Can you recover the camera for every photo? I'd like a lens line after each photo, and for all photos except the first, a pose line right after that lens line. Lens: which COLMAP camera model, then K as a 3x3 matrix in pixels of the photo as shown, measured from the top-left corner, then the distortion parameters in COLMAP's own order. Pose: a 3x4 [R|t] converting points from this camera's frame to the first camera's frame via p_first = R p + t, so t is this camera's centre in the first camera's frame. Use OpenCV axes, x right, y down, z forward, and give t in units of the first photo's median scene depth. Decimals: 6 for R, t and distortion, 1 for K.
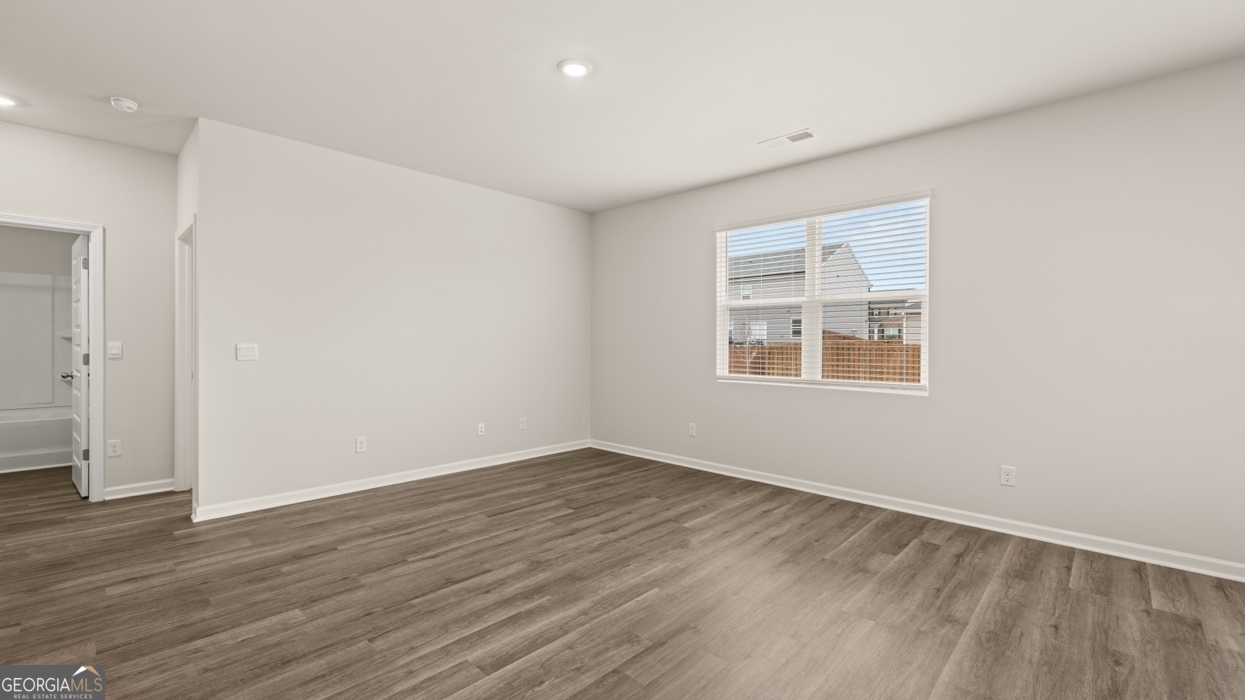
lens RADIAL K [[520.1, 0, 619.3], [0, 520.1, 348.4], [0, 0, 1]] dist [-0.004322, 0.000272]
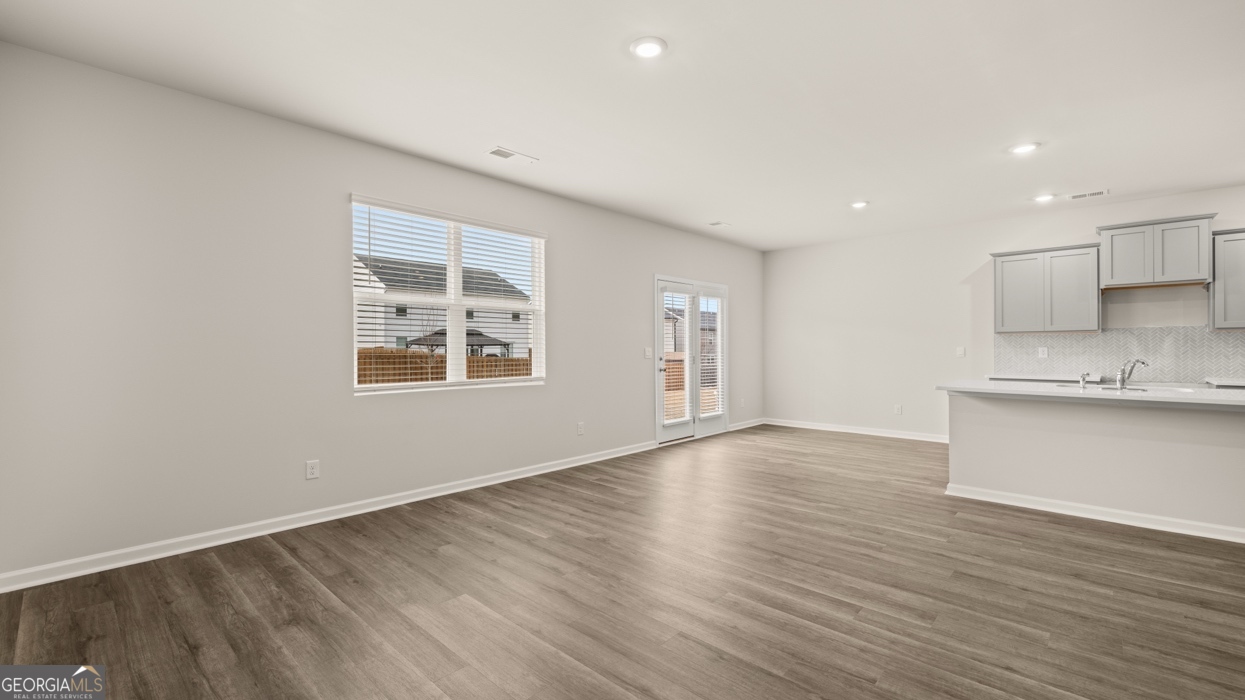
lens RADIAL K [[520.1, 0, 615.1], [0, 520.1, 351.2], [0, 0, 1]] dist [-0.004322, 0.000272]
pose [[-0.007523, -0.011600, 0.999904, -0.782228], [0.009807, 0.999884, 0.011674, -0.009952], [-0.999924, 0.009894, -0.007409, 0.831506]]
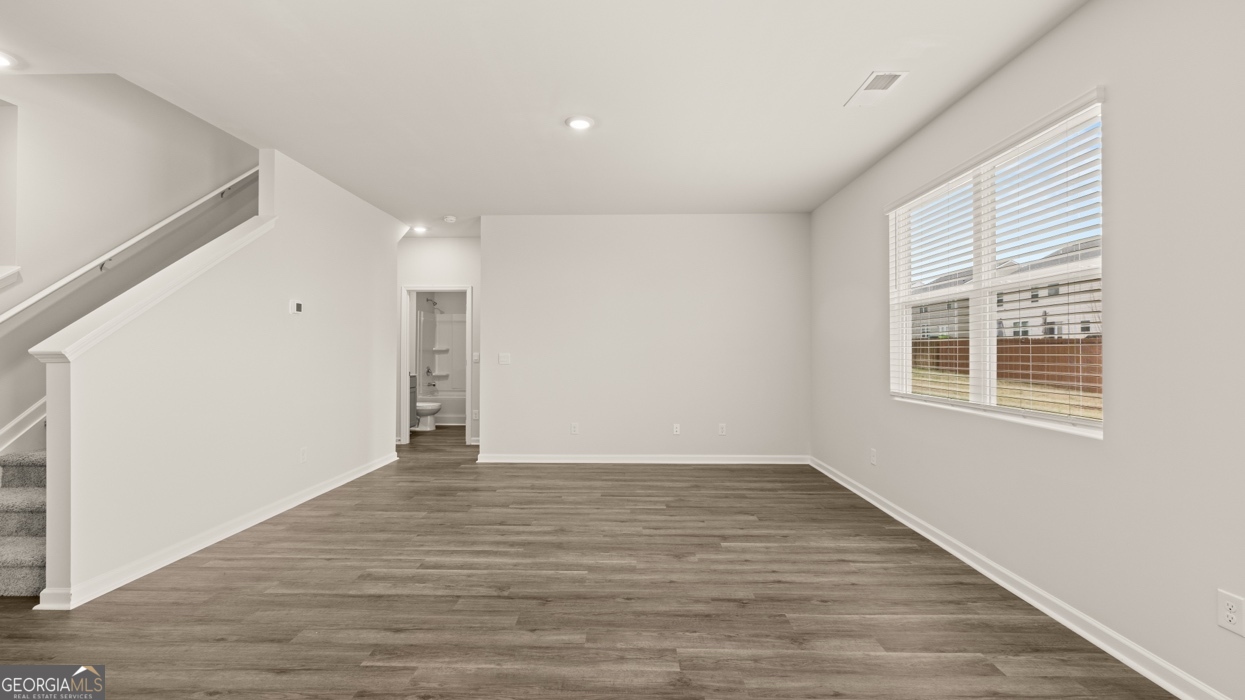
lens RADIAL K [[520.1, 0, 616.5], [0, 520.1, 346.4], [0, 0, 1]] dist [-0.004322, 0.000272]
pose [[0.674272, -0.013376, -0.738362, 0.662180], [-0.003777, 0.999760, -0.021560, 0.002243], [0.738474, 0.017326, 0.674060, 0.202438]]
